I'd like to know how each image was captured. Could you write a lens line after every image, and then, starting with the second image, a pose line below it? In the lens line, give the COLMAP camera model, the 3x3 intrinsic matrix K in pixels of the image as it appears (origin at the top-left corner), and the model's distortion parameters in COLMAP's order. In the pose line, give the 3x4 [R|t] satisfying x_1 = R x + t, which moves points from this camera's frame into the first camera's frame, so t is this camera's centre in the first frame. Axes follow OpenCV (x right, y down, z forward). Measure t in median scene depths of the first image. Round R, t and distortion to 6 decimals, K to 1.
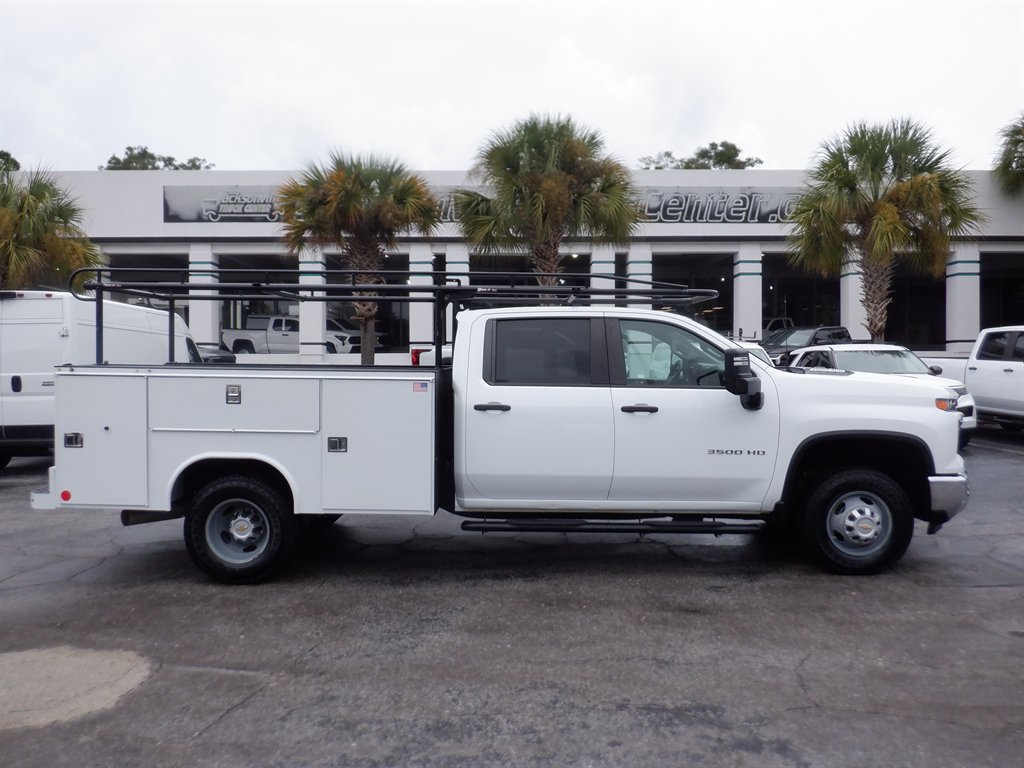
lens RADIAL K [[834.4, 0, 512.0], [0, 834.4, 384.0], [0, 0, 1]] dist [-0.016278, -0.008538]
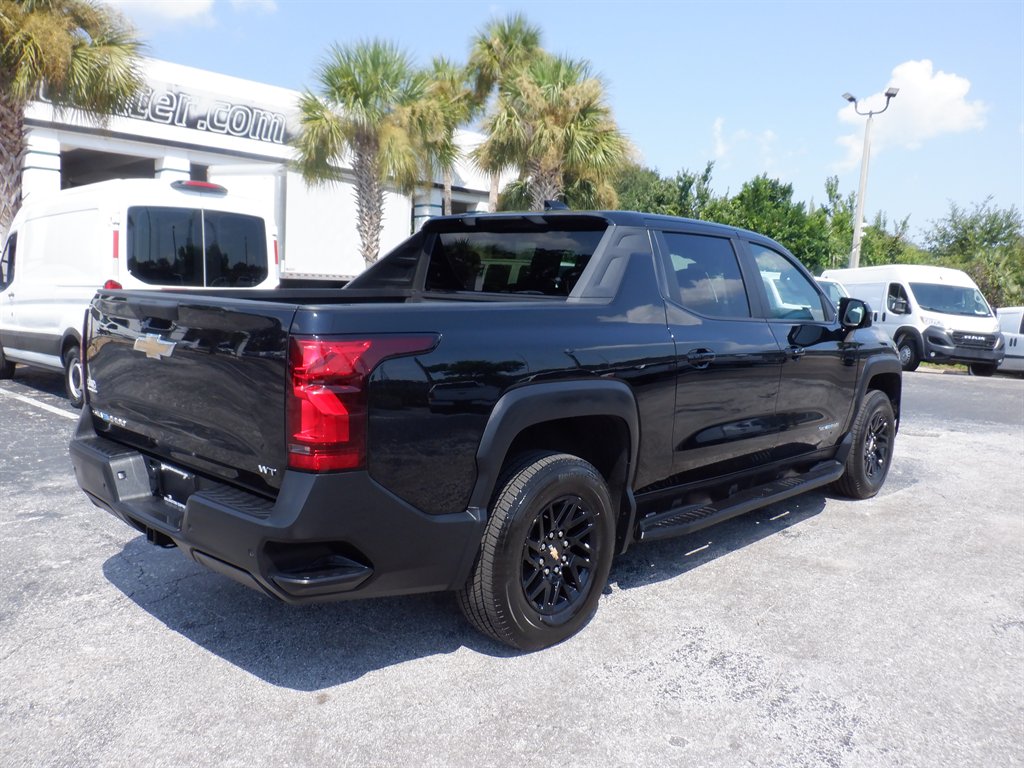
lens RADIAL K [[828.7, 0, 506.5], [0, 828.7, 390.3], [0, 0, 1]] dist [-0.015433, -0.007455]
pose [[0.684861, -0.057422, 0.726408, -0.127622], [-0.012007, 0.995865, 0.090043, 0.002696], [-0.728575, -0.070389, 0.681340, 0.130211]]
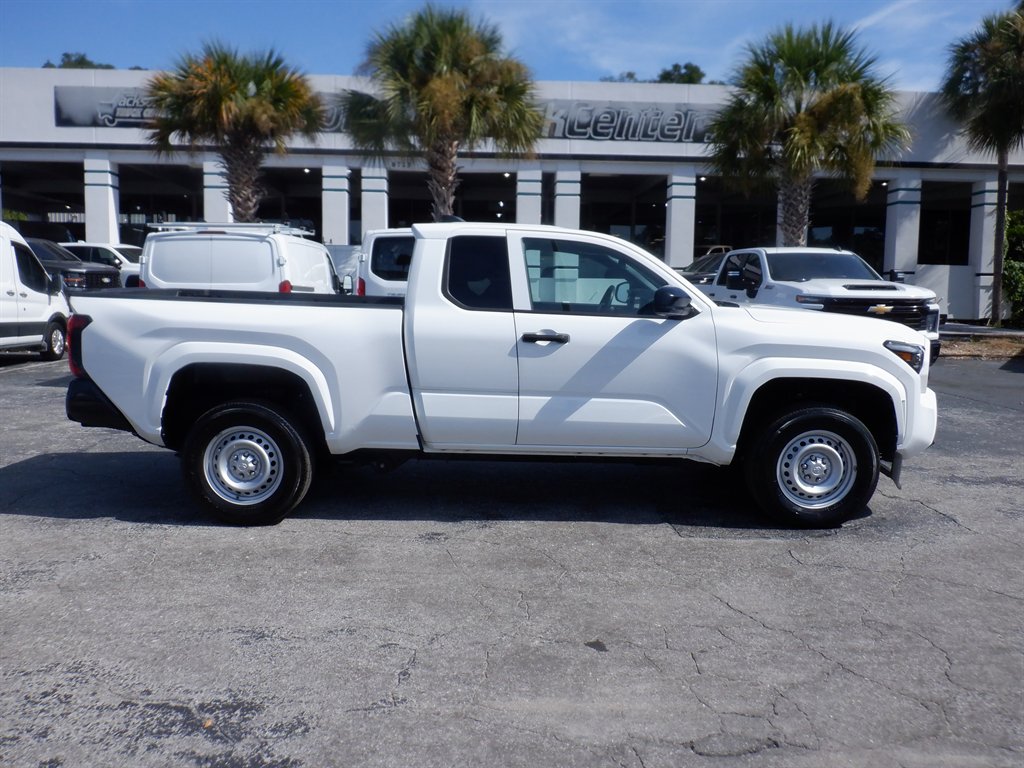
lens RADIAL K [[834.4, 0, 509.1], [0, 834.4, 384.9], [0, 0, 1]] dist [-0.007123, -0.006654]
pose [[0.999383, 0.015894, 0.031330, 0.061371], [-0.018480, 0.996289, 0.084060, 0.005447], [-0.029878, -0.084587, 0.995968, 0.039066]]
